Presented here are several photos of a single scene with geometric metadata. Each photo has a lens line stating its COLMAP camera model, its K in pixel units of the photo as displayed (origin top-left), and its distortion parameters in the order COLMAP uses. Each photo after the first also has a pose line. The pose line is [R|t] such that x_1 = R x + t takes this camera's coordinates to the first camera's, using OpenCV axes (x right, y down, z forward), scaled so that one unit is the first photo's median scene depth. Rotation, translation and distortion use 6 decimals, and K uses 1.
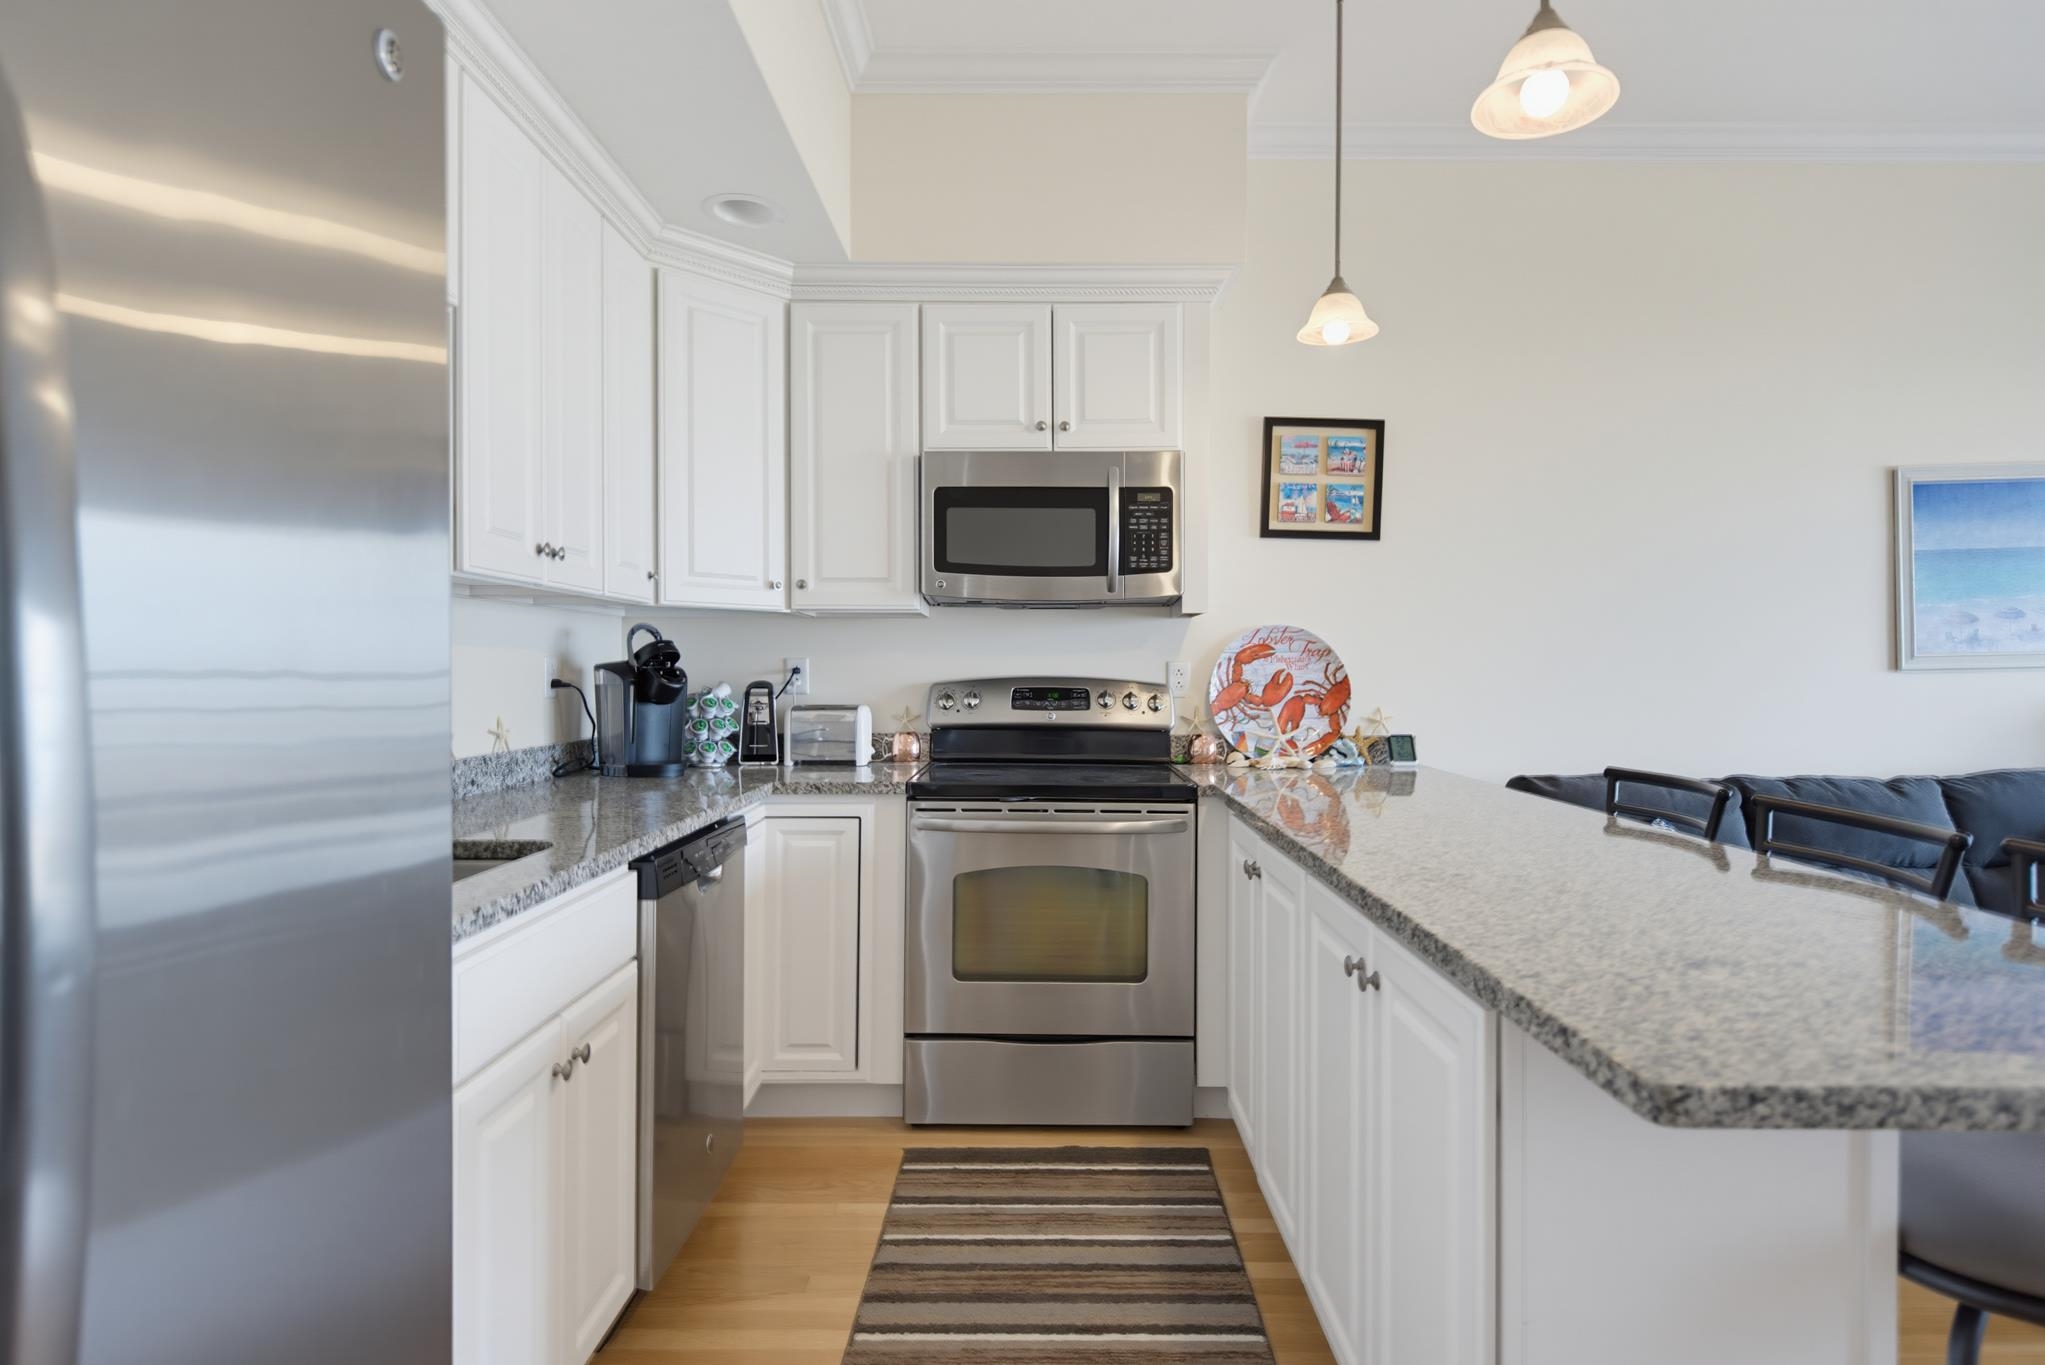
lens RADIAL K [[1072.7, 0, 1042.0], [0, 1072.7, 674.5], [0, 0, 1]] dist [0.025785, -0.005398]
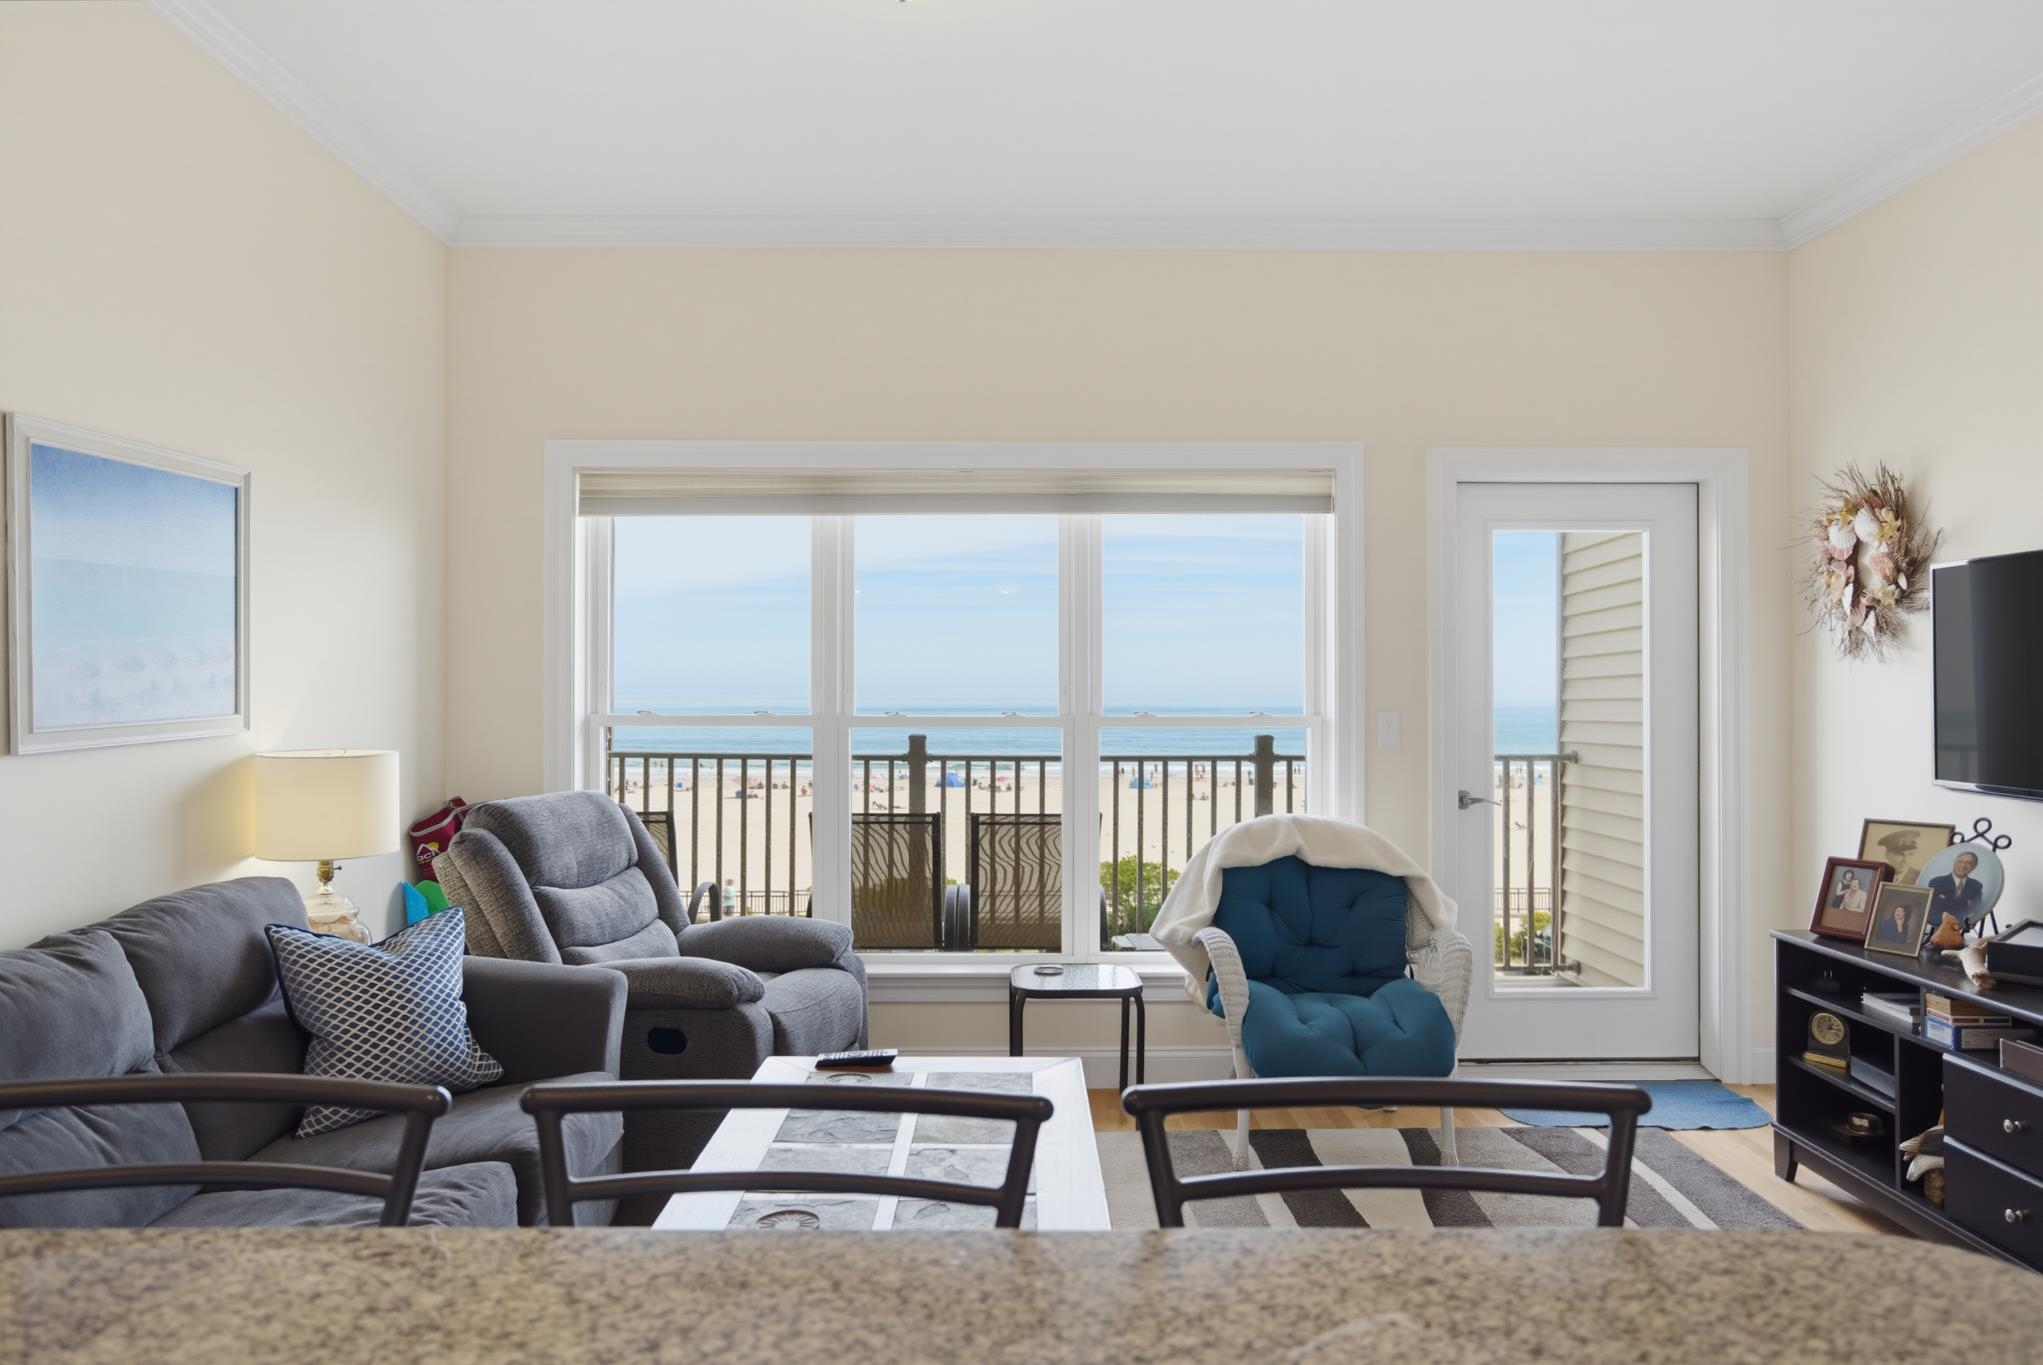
lens RADIAL K [[1377.5, 0, 1035.6], [0, 1377.5, 700.6], [0, 0, 1]] dist [-0.016595, 0.013037]
pose [[0.003132, -0.007822, 0.999965, 0.060179], [0.005738, 0.999953, 0.007804, -0.041366], [-0.999979, 0.005713, 0.003177, 0.503799]]
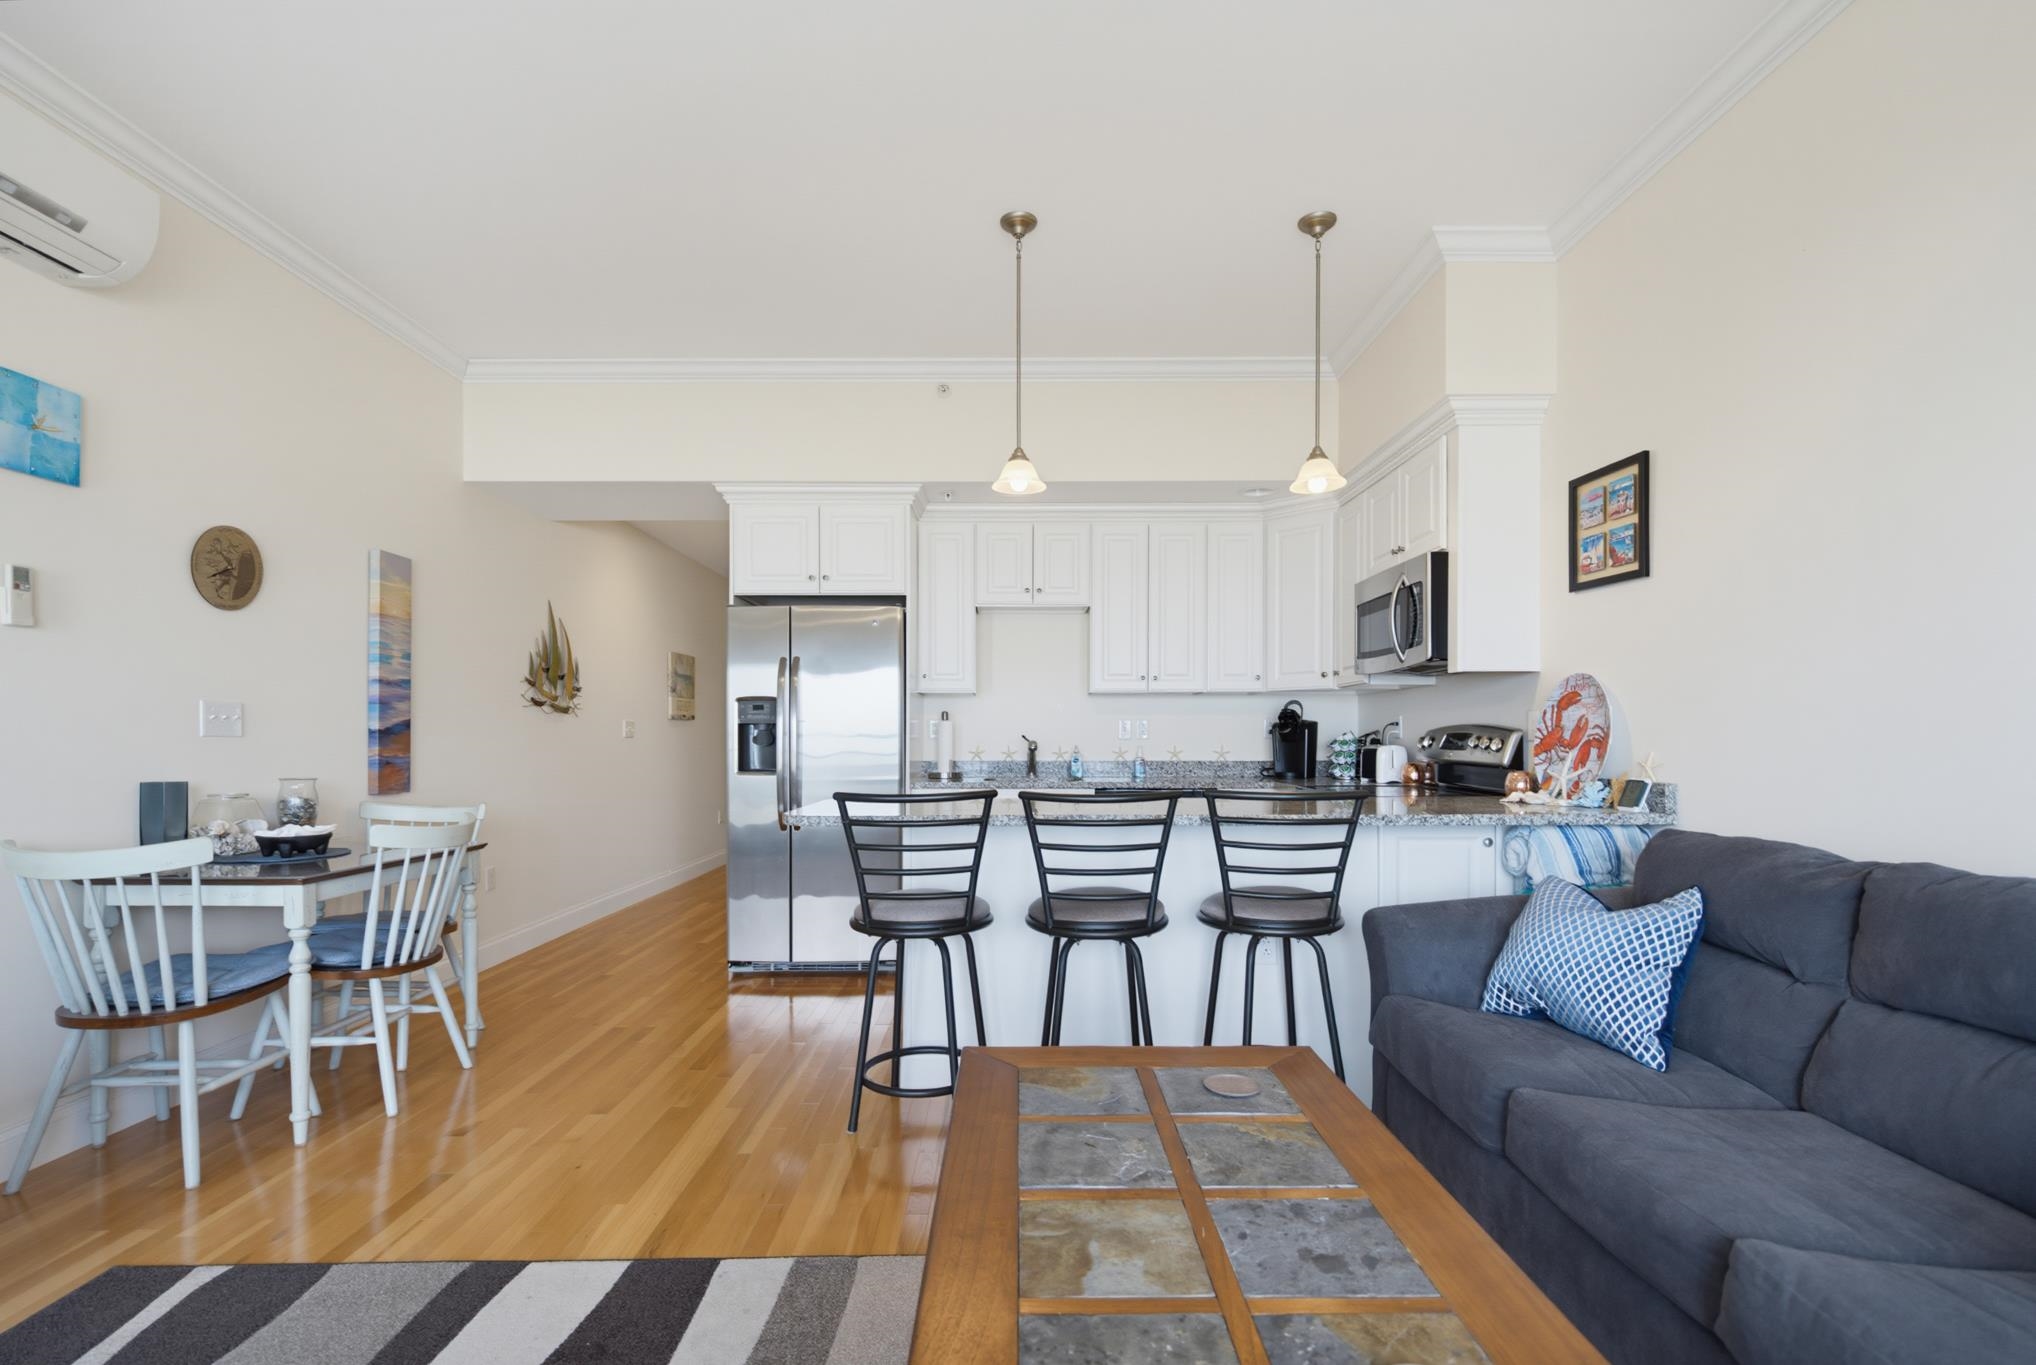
lens RADIAL K [[917.5, 0, 1012.1], [0, 917.5, 744.9], [0, 0, 1]] dist [0.004759, -0.004442]
pose [[0.005471, 0.006223, -0.999966, 1.154802], [-0.005037, 0.999968, 0.006195, 0.022896], [0.999972, 0.005003, 0.005502, 0.444871]]
